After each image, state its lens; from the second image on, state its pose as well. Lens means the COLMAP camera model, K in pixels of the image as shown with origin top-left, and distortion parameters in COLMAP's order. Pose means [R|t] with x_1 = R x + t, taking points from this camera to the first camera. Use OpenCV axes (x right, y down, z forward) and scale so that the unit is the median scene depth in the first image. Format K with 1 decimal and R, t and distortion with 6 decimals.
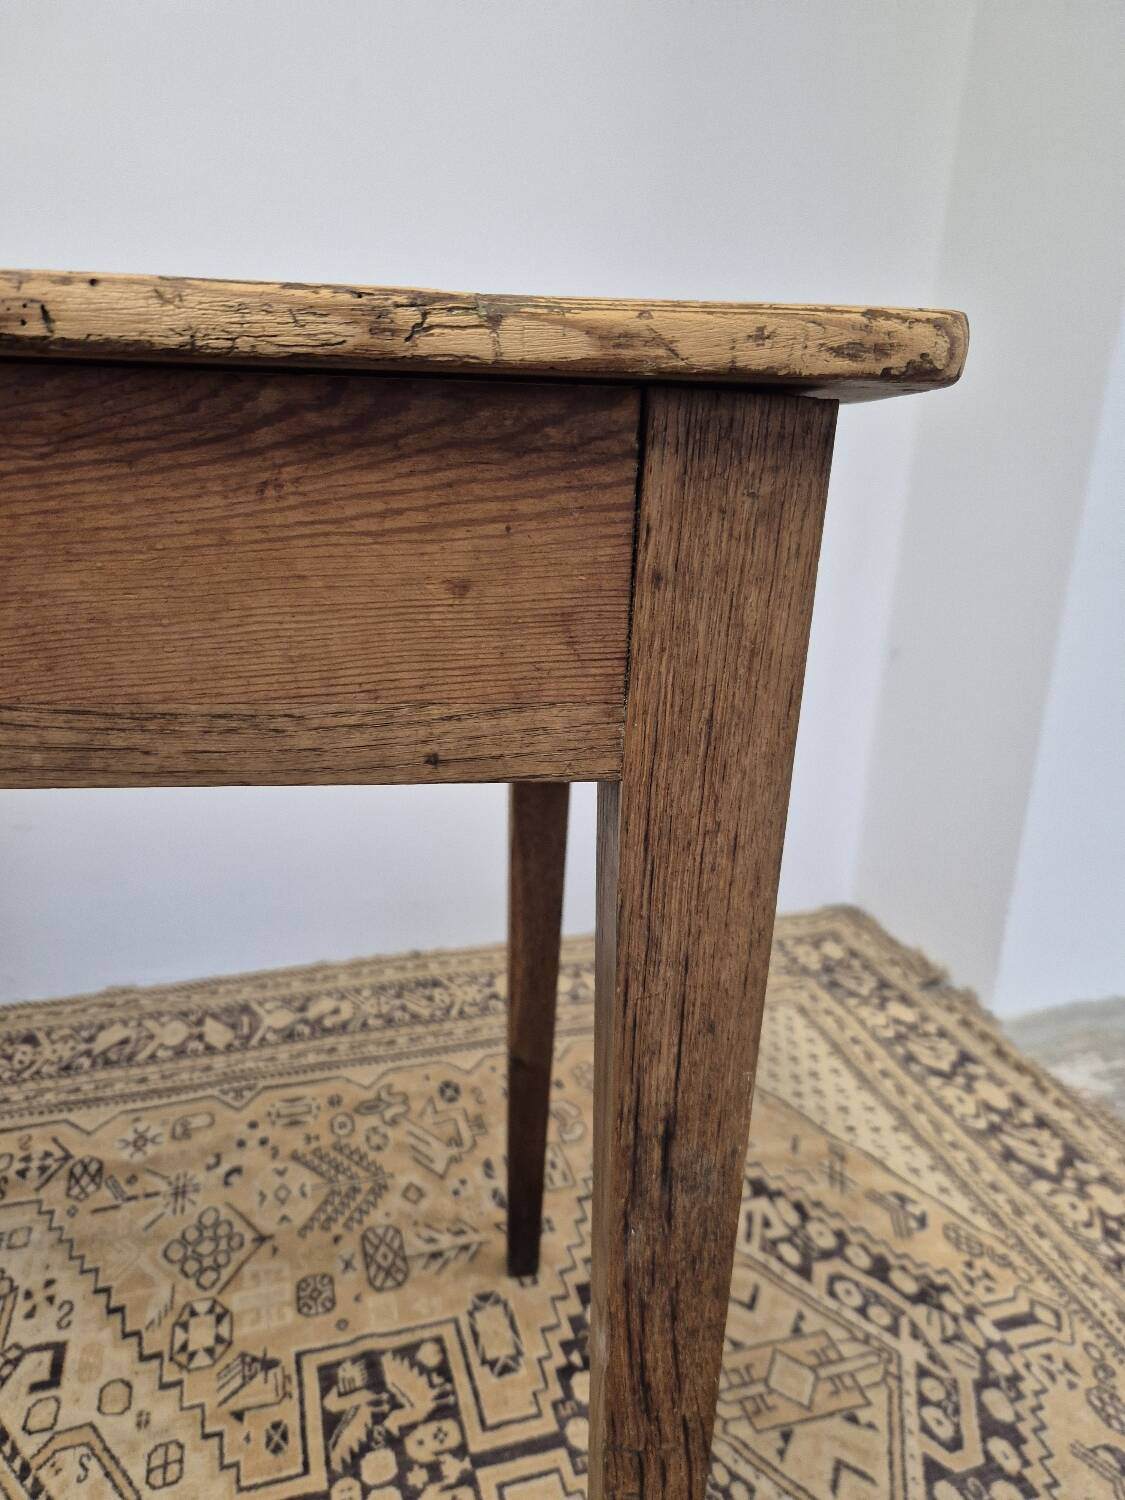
lens RADIAL K [[1015.5, 0, 562.2], [0, 1015.5, 804.4], [0, 0, 1]] dist [0.058964, -0.051251]
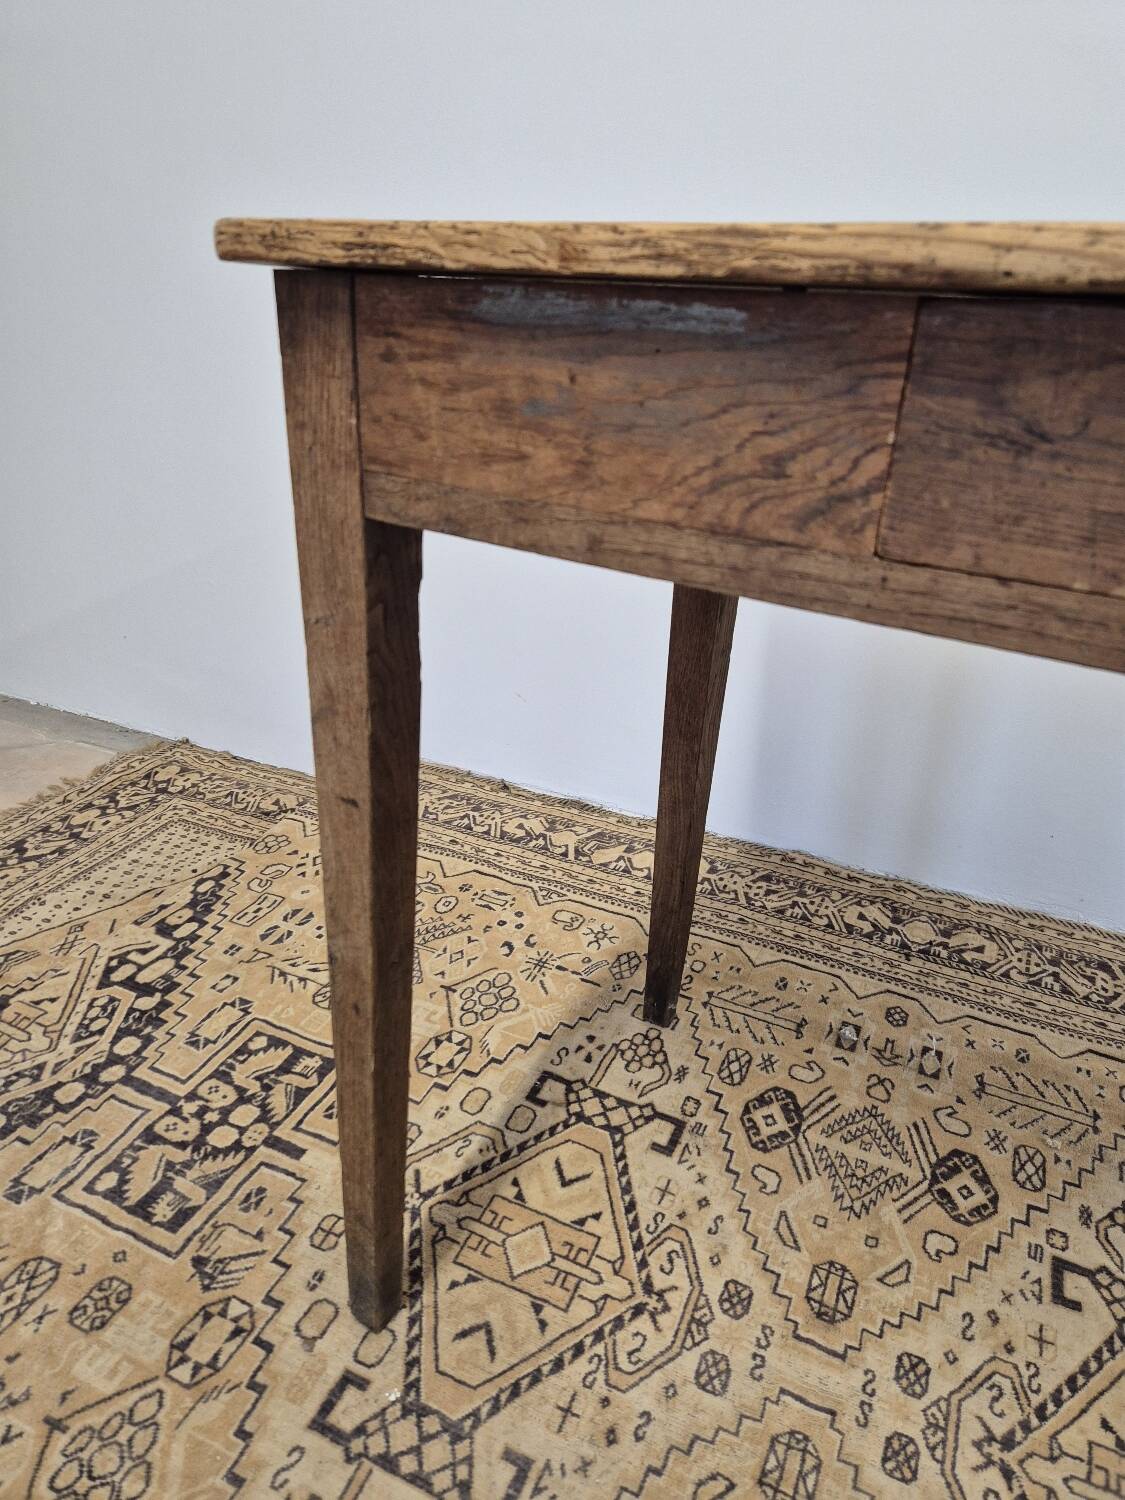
lens RADIAL K [[1001.0, 0, 554.4], [0, 1001.0, 729.4], [0, 0, 1]] dist [0.067624, -0.060544]
pose [[0.744699, 0.260250, -0.614567, -0.504758], [-0.246056, 0.963033, 0.109656, 0.038219], [0.620386, 0.069558, 0.781206, -0.172722]]
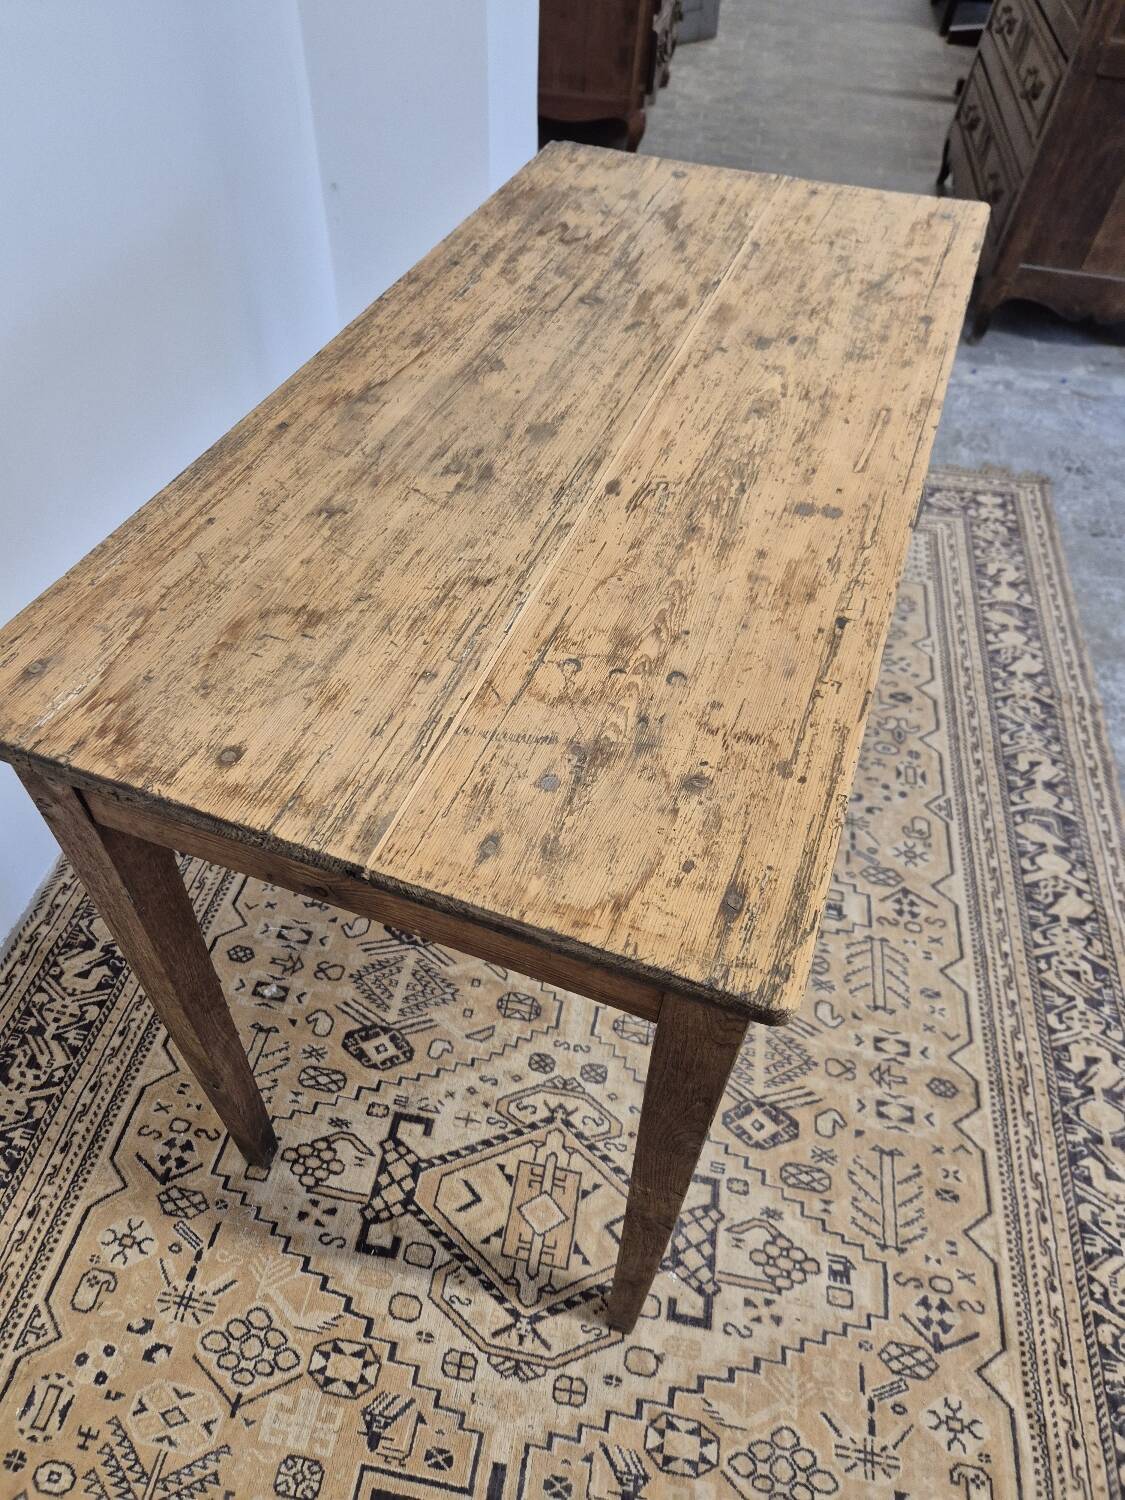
lens RADIAL K [[1001.0, 0, 557.9], [0, 1001.0, 744.9], [0, 0, 1]] dist [0.067624, -0.060544]
pose [[0.461909, -0.673507, 0.577086, -1.296953], [0.299592, 0.730896, 0.613218, -0.571426], [-0.834797, -0.110360, 0.539384, -0.047356]]
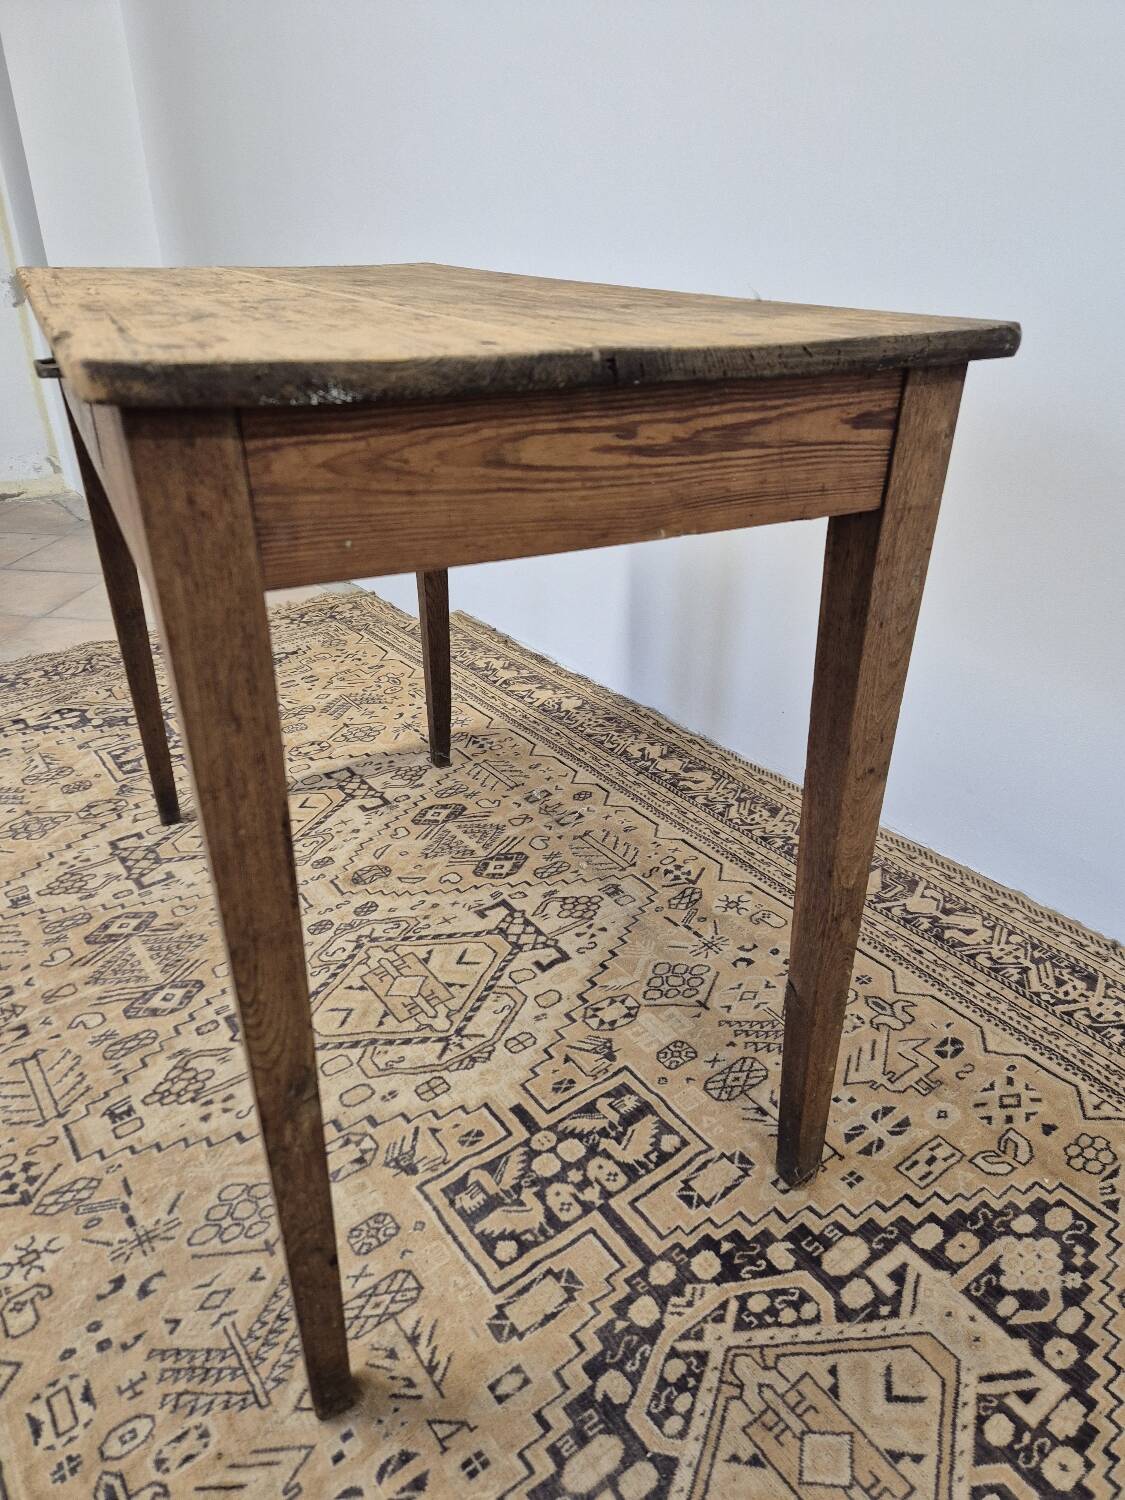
lens RADIAL K [[1015.5, 0, 566.6], [0, 1015.5, 738.4], [0, 0, 1]] dist [0.058964, -0.051251]
pose [[0.334123, 0.388852, -0.858578, 0.635725], [-0.326040, 0.902376, 0.281807, -0.178698], [0.884341, 0.185772, 0.428286, 0.276917]]
